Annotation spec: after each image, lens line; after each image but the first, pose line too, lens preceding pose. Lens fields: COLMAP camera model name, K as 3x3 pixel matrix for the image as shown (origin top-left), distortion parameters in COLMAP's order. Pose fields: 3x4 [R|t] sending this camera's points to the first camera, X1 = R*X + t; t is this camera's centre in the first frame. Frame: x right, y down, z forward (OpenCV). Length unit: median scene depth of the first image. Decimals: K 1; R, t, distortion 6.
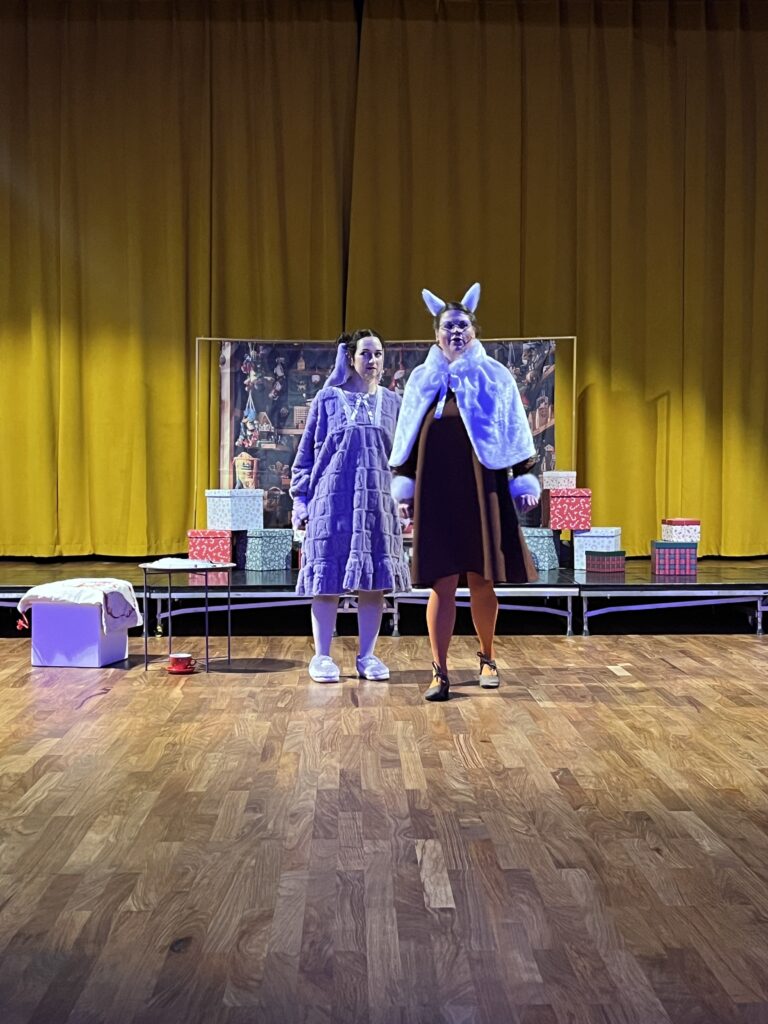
lens RADIAL K [[1446.8, 0, 384.8], [0, 1446.8, 511.8], [0, 0, 1]] dist [0.051306, 0.000000]
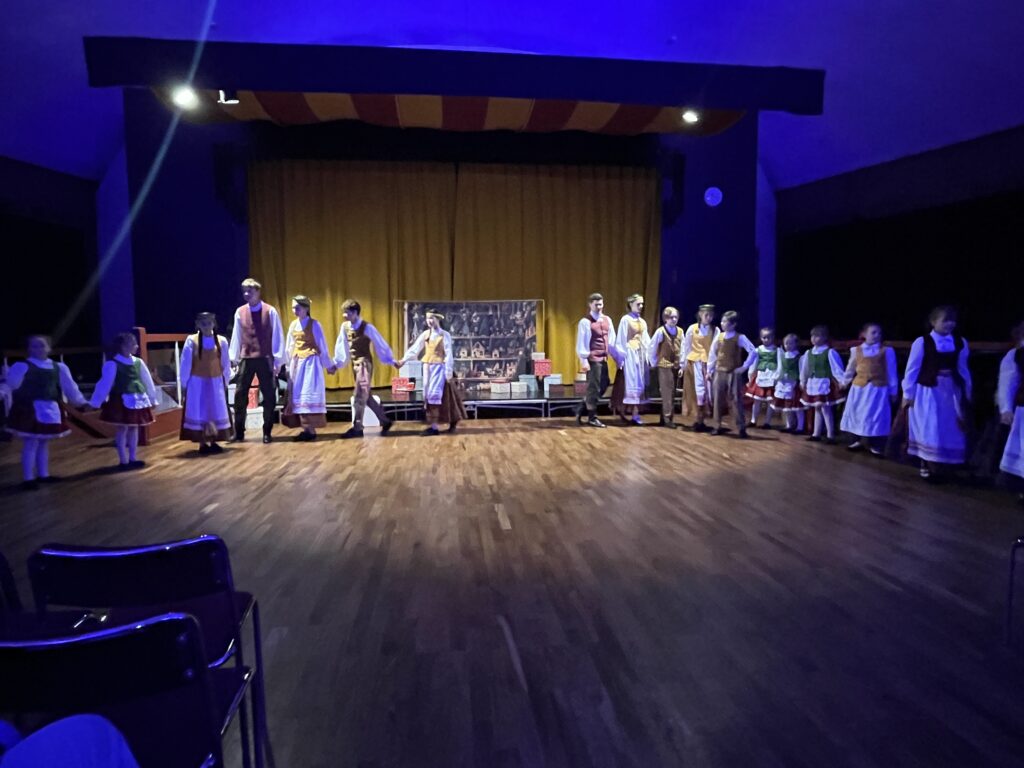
lens RADIAL K [[606.9, 0, 510.8], [0, 606.9, 382.4], [0, 0, 1]] dist [-0.009172, -0.000817]
pose [[0.996271, -0.013254, 0.085255, -0.035782], [0.009134, 0.998779, 0.048540, -0.050904], [-0.085795, -0.047580, 0.995176, -0.119731]]
